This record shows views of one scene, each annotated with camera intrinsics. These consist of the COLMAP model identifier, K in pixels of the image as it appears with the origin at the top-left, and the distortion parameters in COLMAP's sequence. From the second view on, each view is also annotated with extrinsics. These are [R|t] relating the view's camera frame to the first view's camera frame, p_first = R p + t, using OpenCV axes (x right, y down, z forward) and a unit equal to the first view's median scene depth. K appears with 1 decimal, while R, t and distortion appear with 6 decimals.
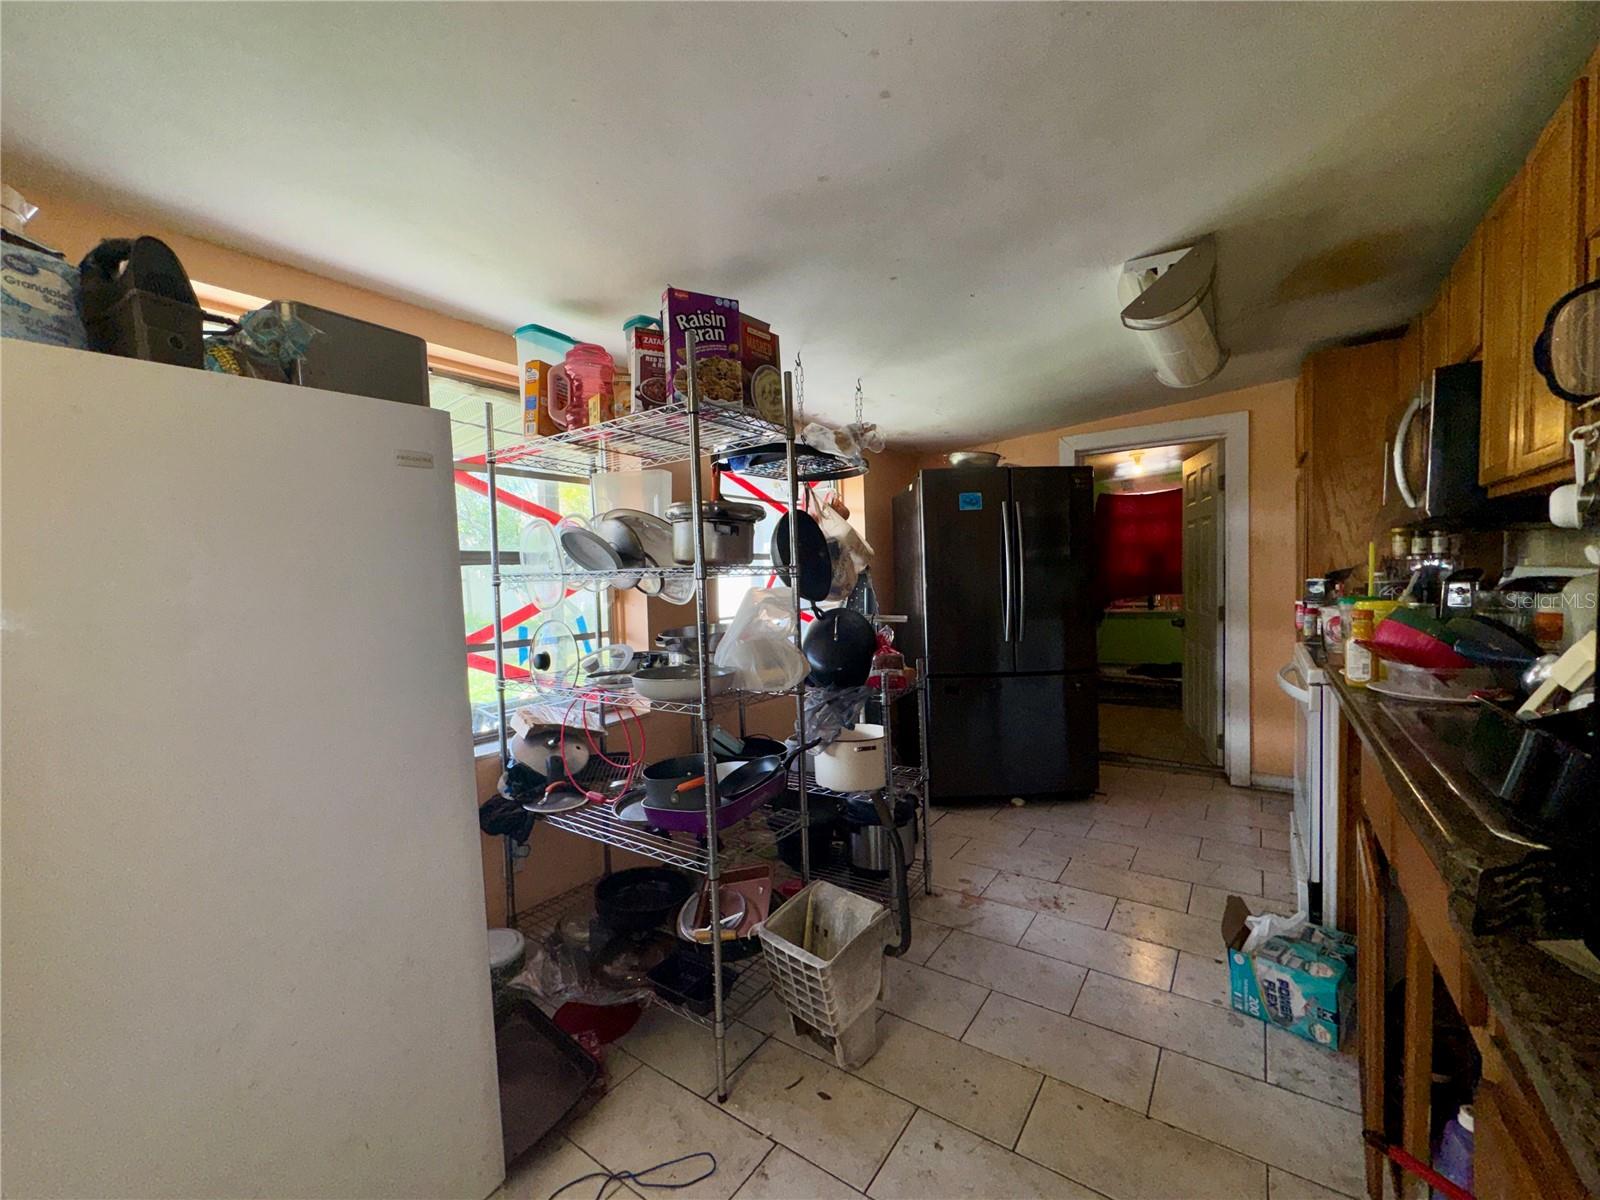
lens RADIAL K [[633.2, 0, 801.2], [0, 633.2, 605.7], [0, 0, 1]] dist [-0.002108, 0.000801]
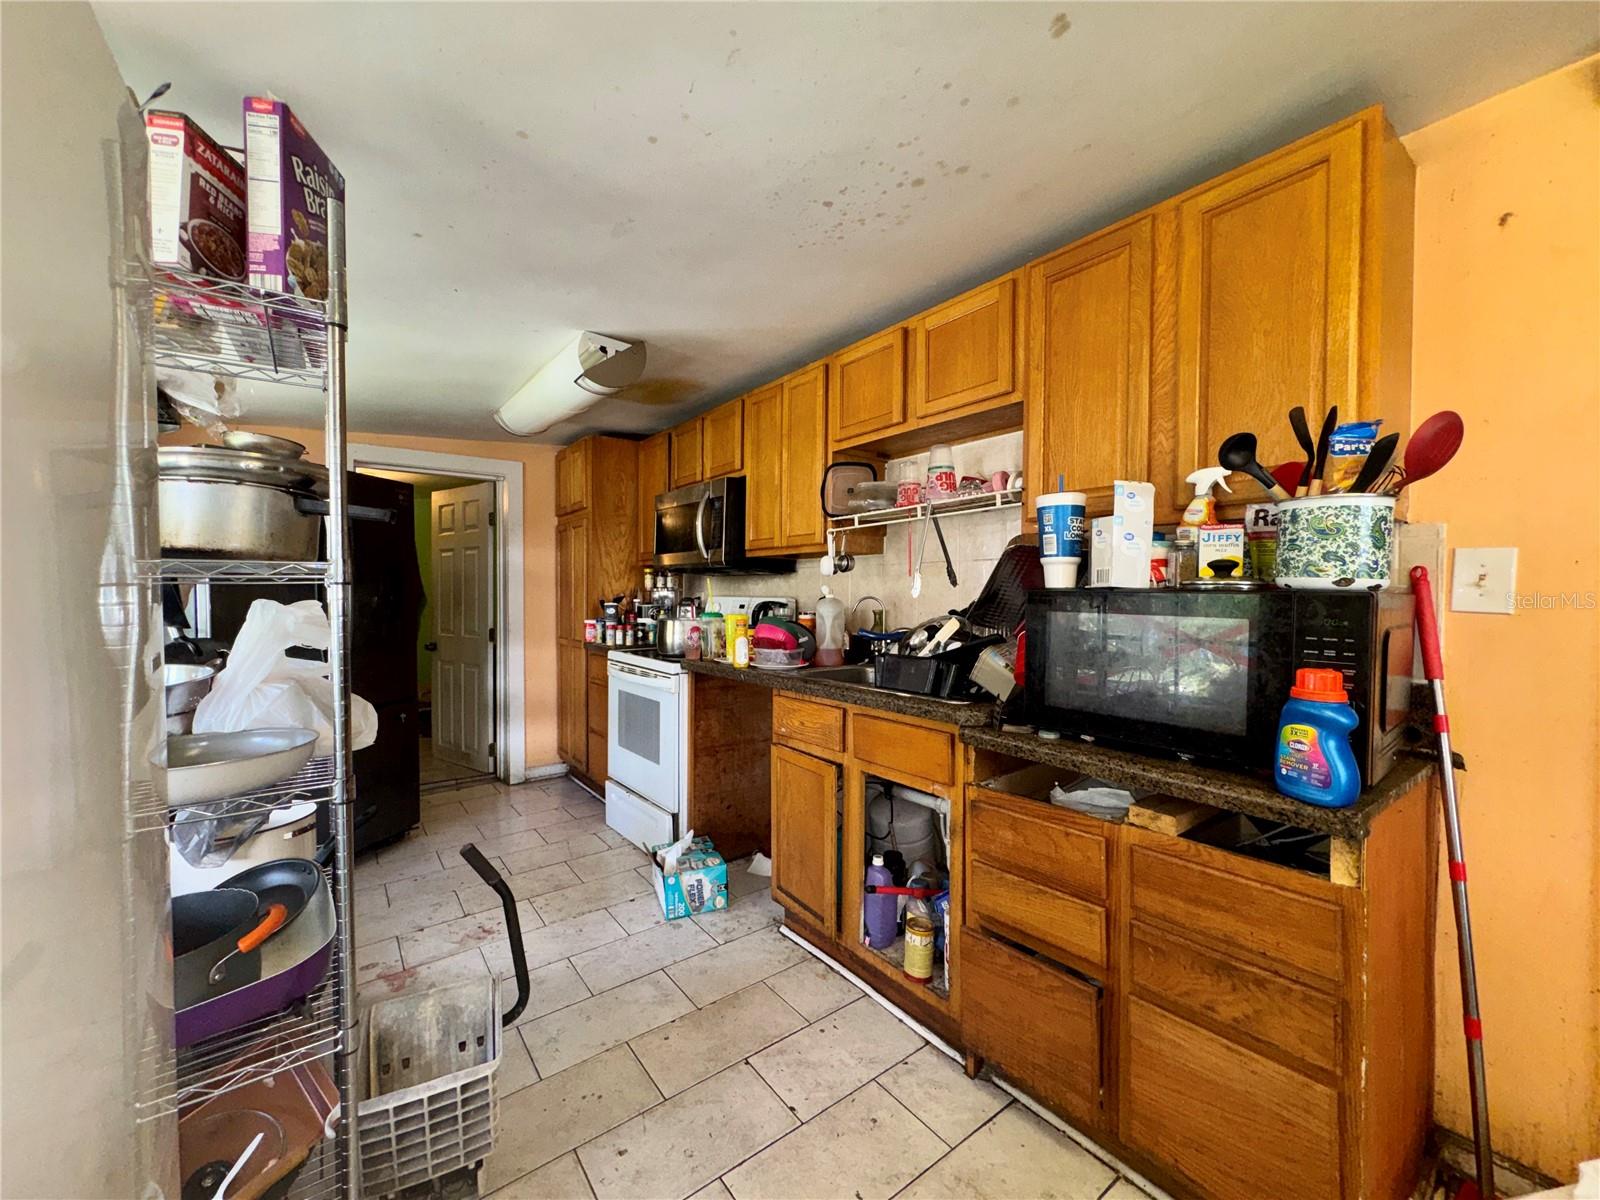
lens RADIAL K [[633.2, 0, 794.0], [0, 633.2, 599.5], [0, 0, 1]] dist [-0.002108, 0.000801]
pose [[0.324279, 0.019302, 0.945764, -0.450233], [0.036141, 0.998809, -0.032776, 0.011776], [-0.945271, 0.044809, 0.323196, 0.254651]]
